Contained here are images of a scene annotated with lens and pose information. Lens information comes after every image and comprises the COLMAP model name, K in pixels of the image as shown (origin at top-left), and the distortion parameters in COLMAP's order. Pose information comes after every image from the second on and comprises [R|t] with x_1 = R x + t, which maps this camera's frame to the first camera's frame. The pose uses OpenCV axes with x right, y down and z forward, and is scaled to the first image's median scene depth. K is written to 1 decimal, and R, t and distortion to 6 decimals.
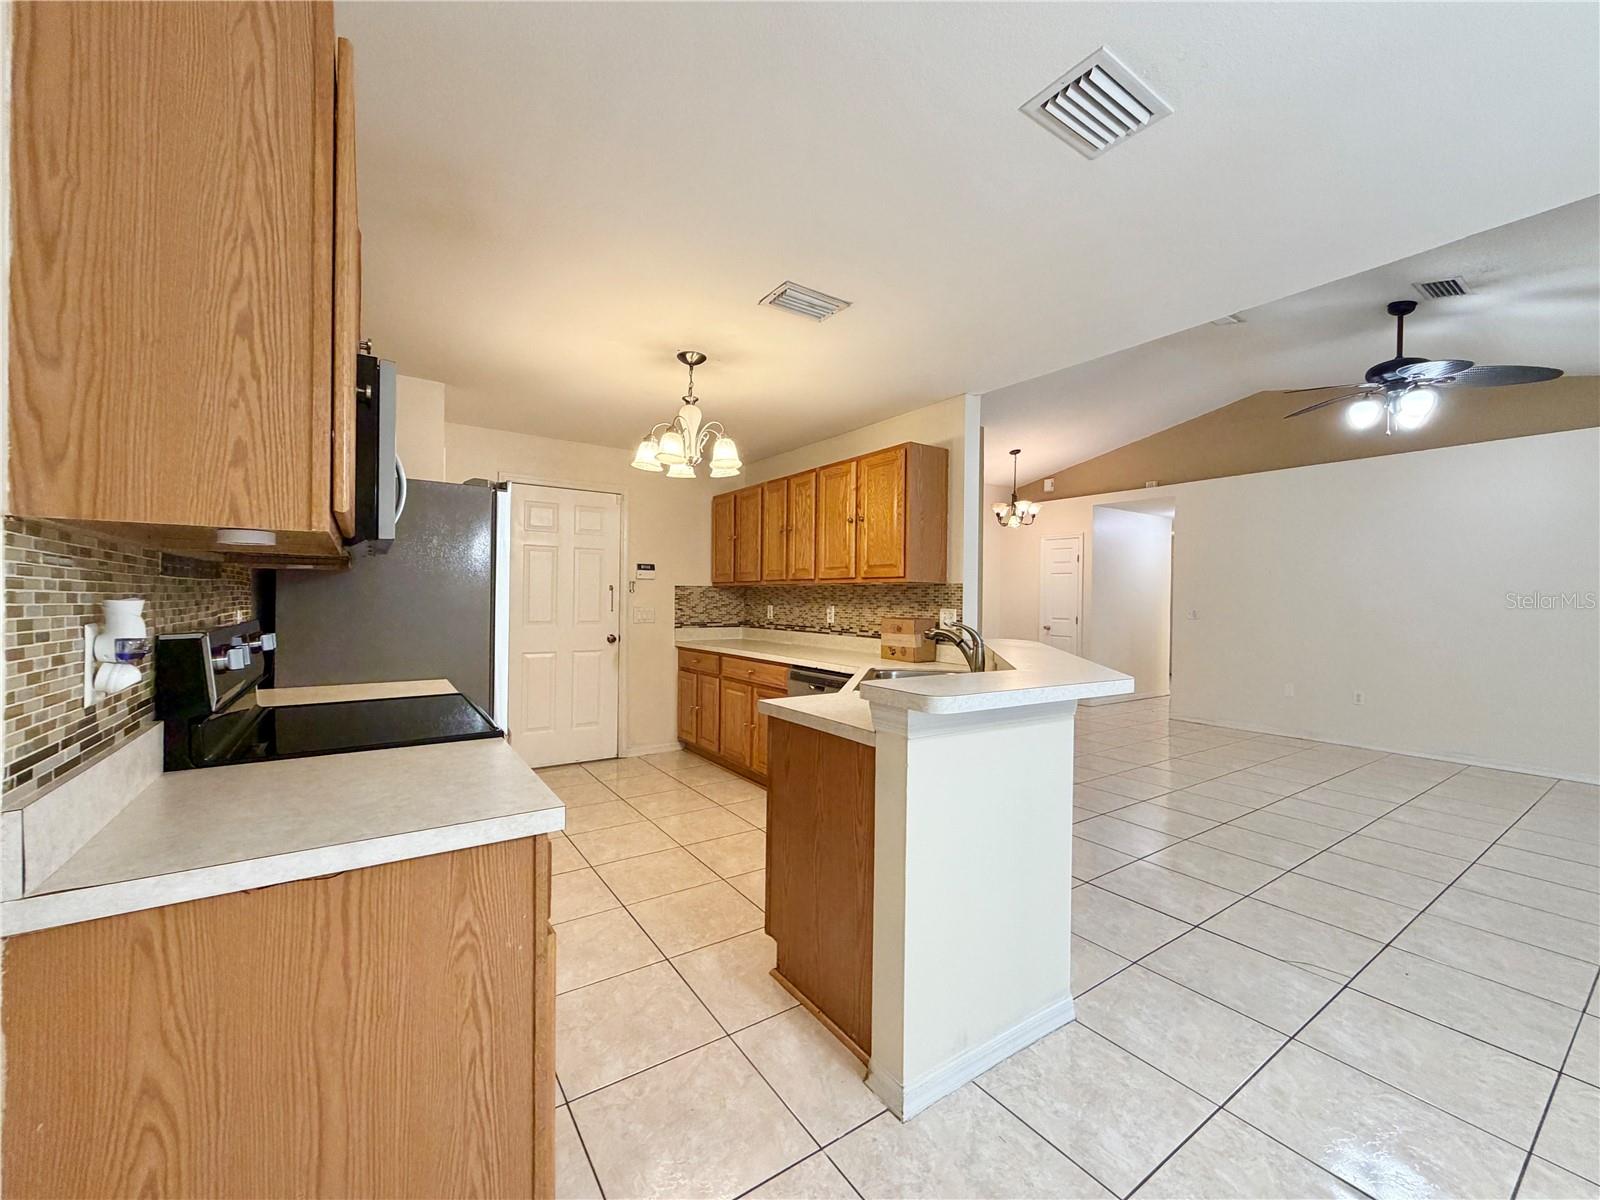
lens RADIAL K [[635.0, 0, 795.2], [0, 635.0, 600.1], [0, 0, 1]] dist [-0.001728, -0.000121]
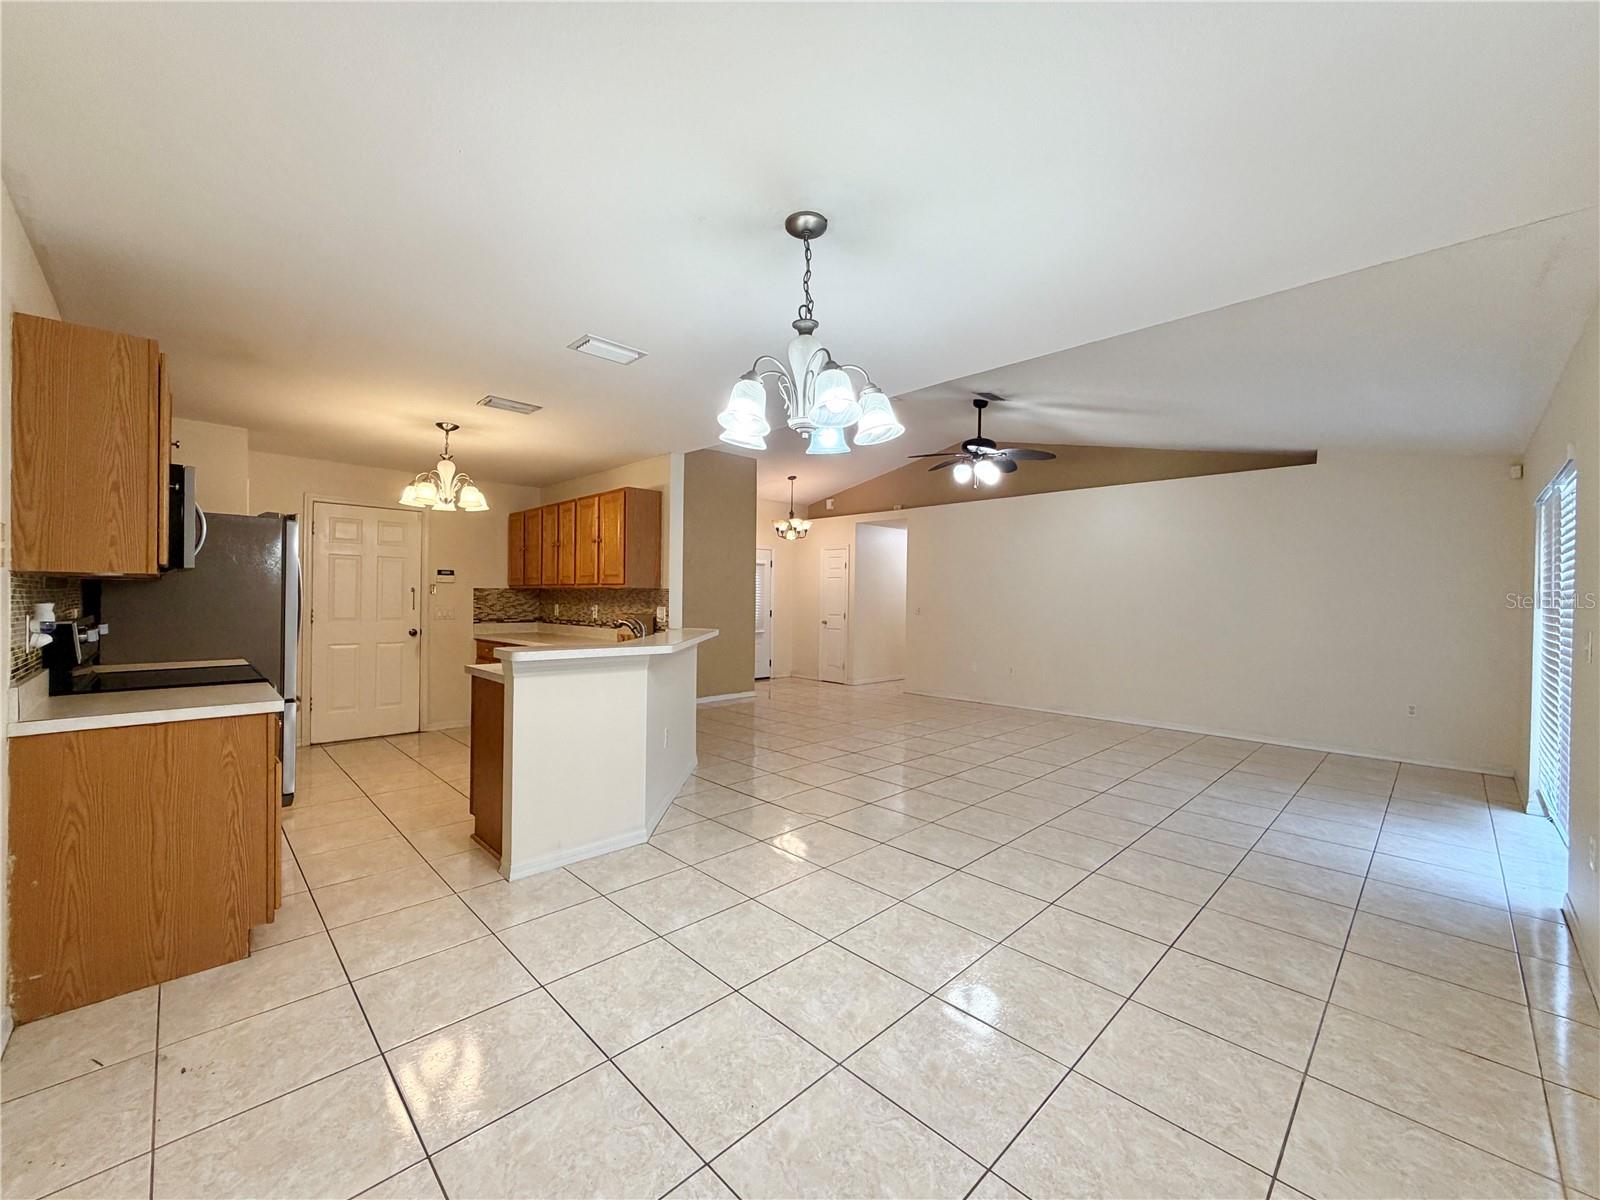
lens RADIAL K [[635.0, 0, 795.2], [0, 635.0, 600.1], [0, 0, 1]] dist [-0.001728, -0.000121]
pose [[0.984074, -0.000793, 0.177760, 0.278880], [0.000300, 0.999996, 0.002797, -0.004529], [-0.177762, -0.002699, 0.984070, -0.411429]]
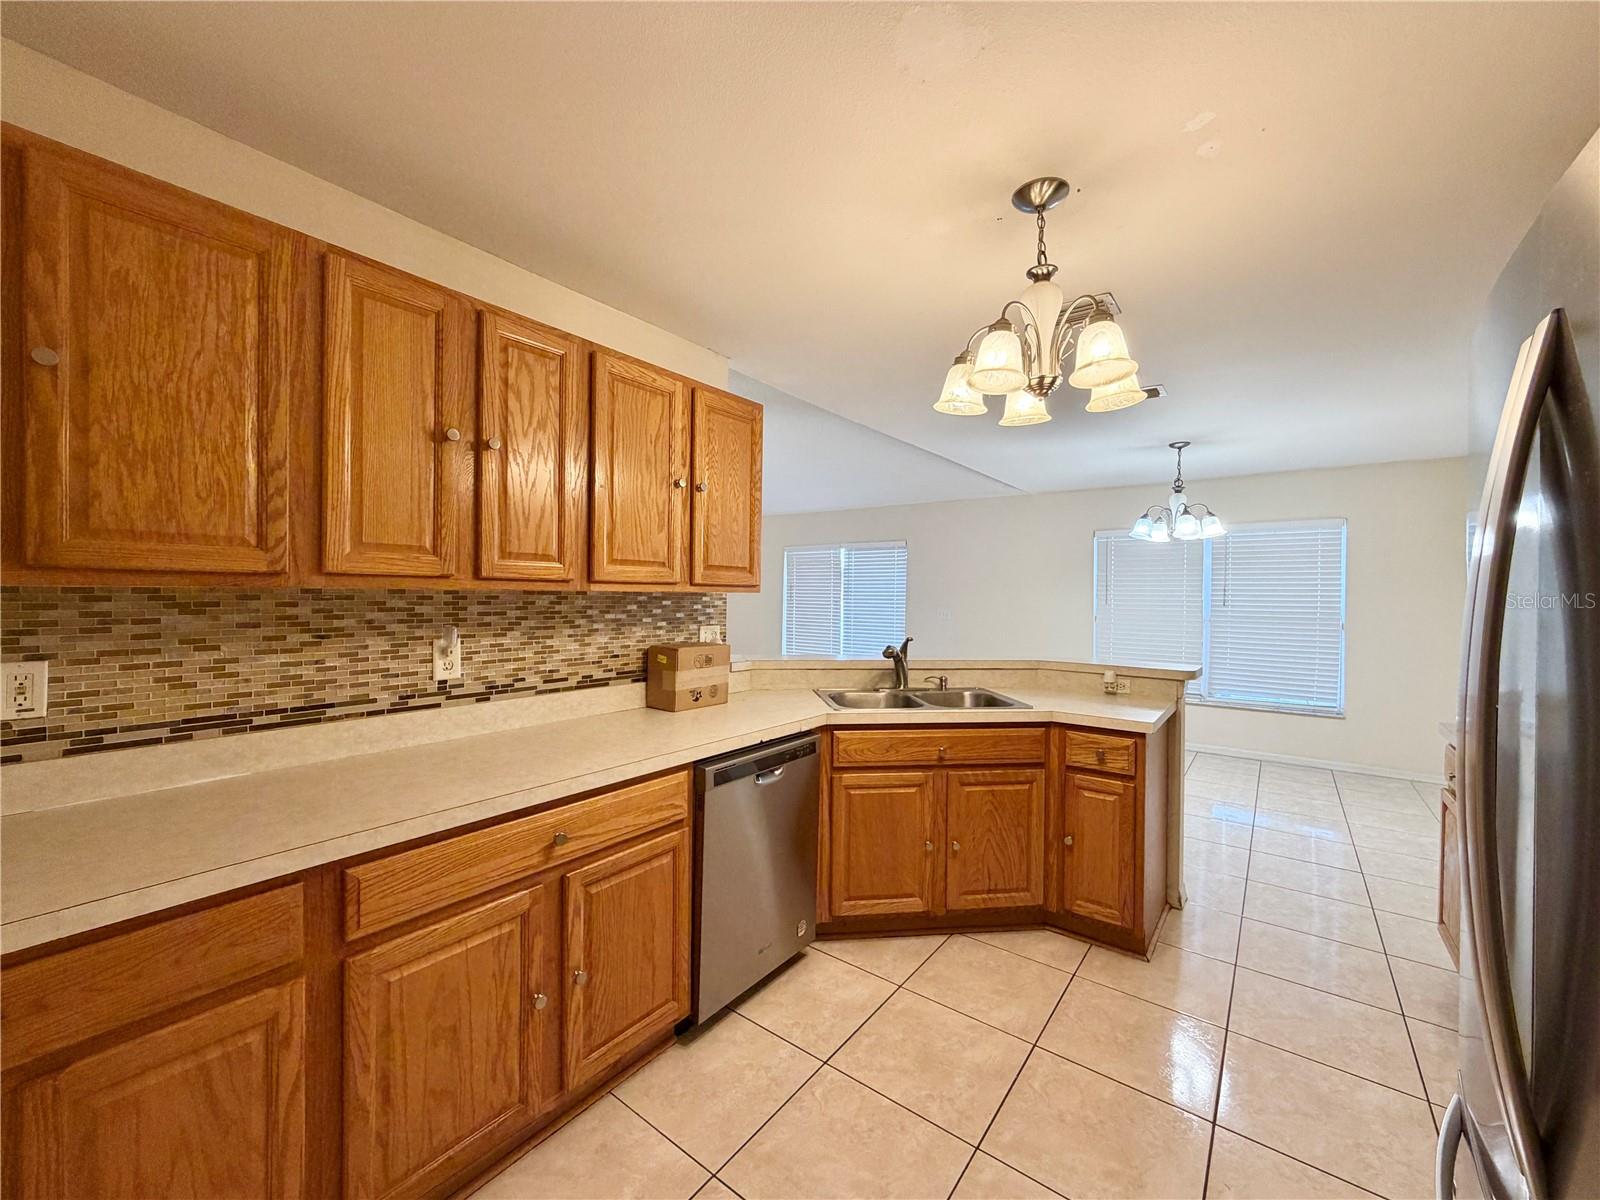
lens RADIAL K [[635.0, 0, 795.2], [0, 635.0, 600.1], [0, 0, 1]] dist [-0.001728, -0.000121]
pose [[-0.316828, -0.022257, 0.948222, -0.512412], [-0.012649, 0.999735, 0.019240, -0.033817], [-0.948399, -0.005898, -0.317025, 1.130466]]
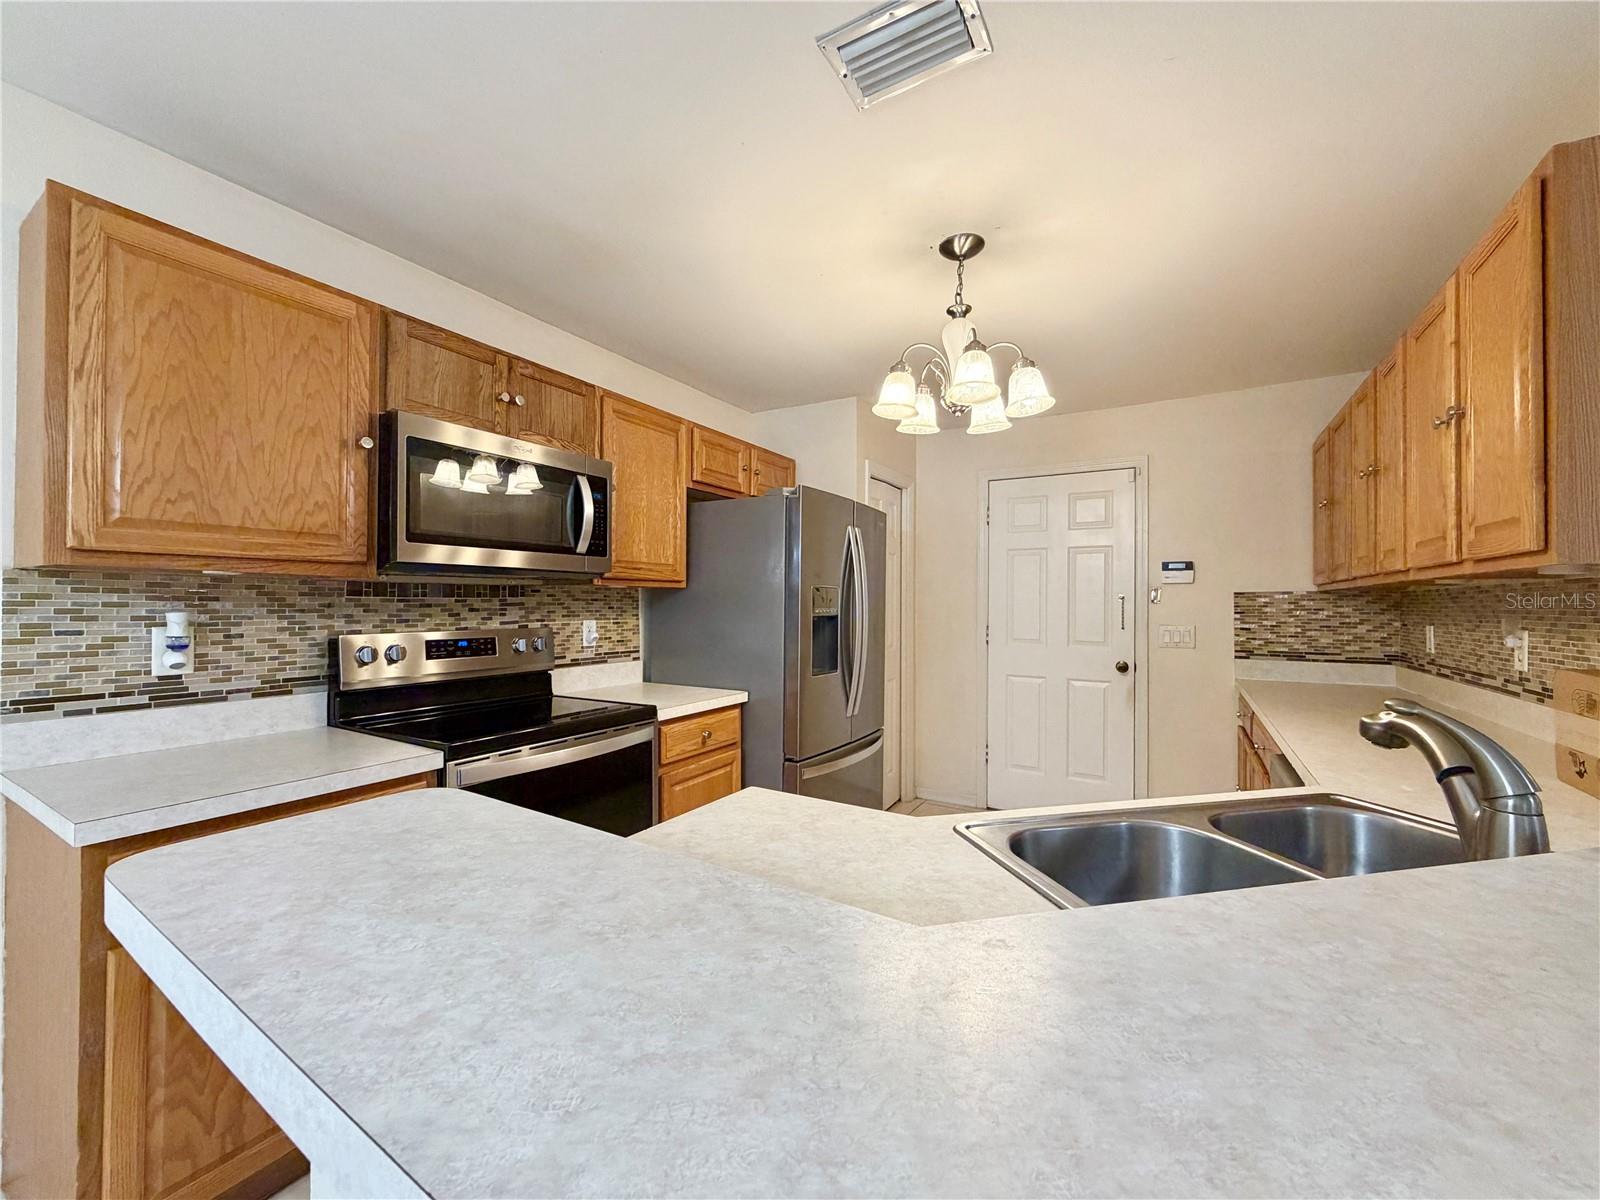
lens RADIAL K [[637.7, 0, 795.3], [0, 637.7, 599.7], [0, 0, 1]] dist [-0.000054, -0.000244]
pose [[0.418603, -0.014480, -0.908054, 0.296699], [-0.003926, 0.999835, -0.017754, -0.002647], [0.908161, 0.010997, 0.418477, 0.470281]]
